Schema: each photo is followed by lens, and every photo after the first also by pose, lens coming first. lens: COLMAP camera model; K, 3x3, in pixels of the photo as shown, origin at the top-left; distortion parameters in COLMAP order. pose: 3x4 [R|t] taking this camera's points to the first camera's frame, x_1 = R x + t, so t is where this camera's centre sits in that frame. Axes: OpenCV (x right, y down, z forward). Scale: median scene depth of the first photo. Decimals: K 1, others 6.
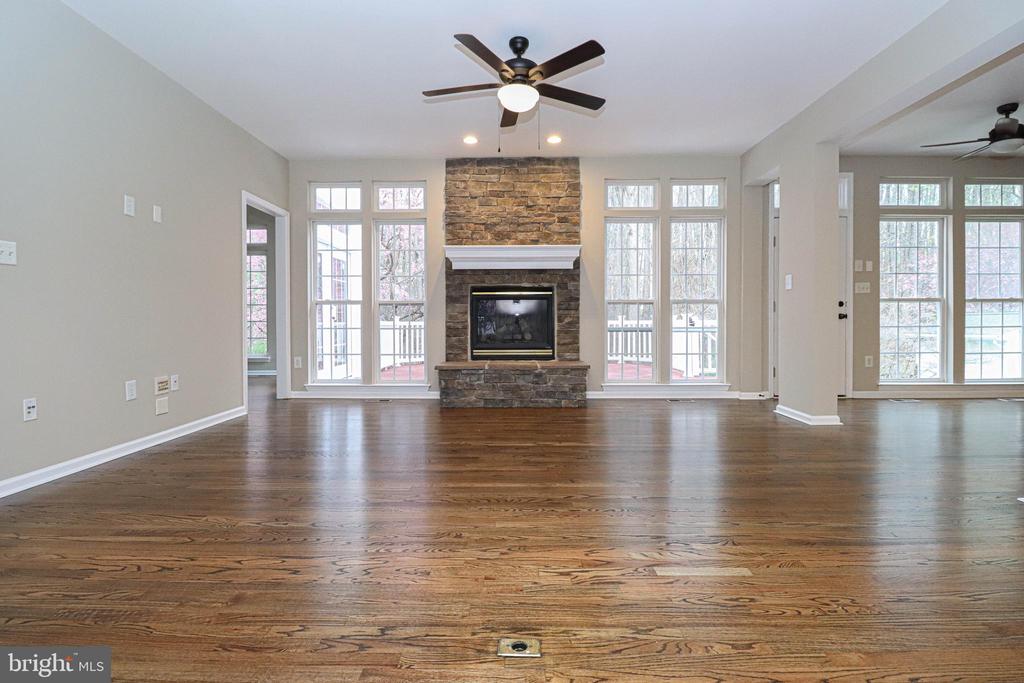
lens RADIAL K [[478.3, 0, 510.6], [0, 478.3, 326.6], [0, 0, 1]] dist [0.006965, -0.016082]
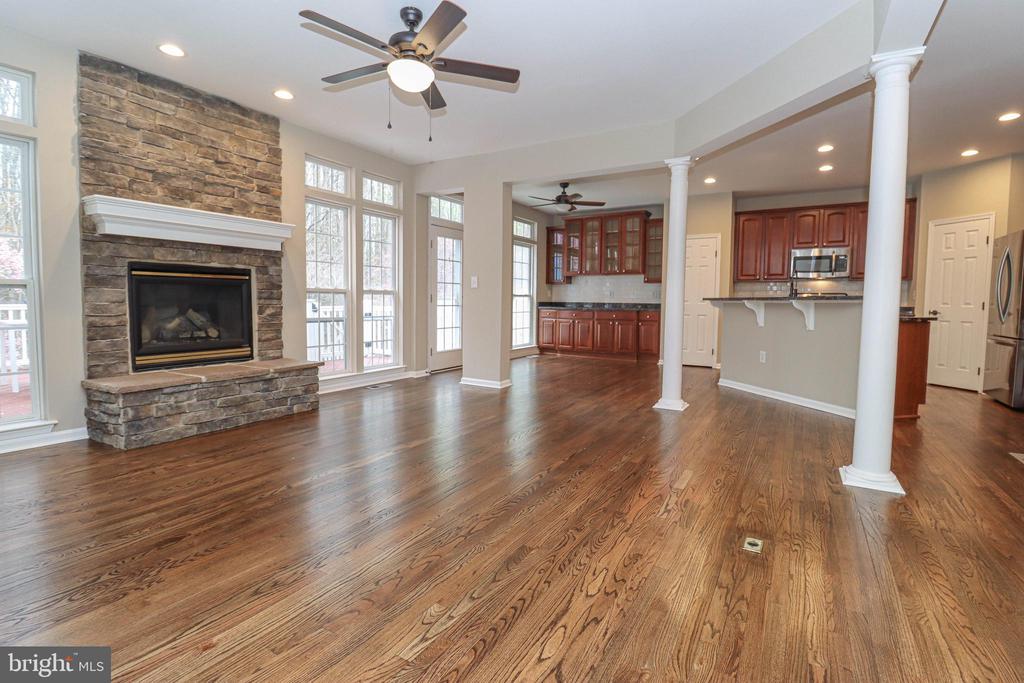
lens RADIAL K [[478.3, 0, 510.6], [0, 478.3, 326.6], [0, 0, 1]] dist [0.006965, -0.016082]
pose [[0.505117, -0.039520, 0.862145, -0.393060], [-0.002291, 0.998886, 0.047130, -0.027087], [-0.863048, -0.025782, 0.504464, 0.210095]]
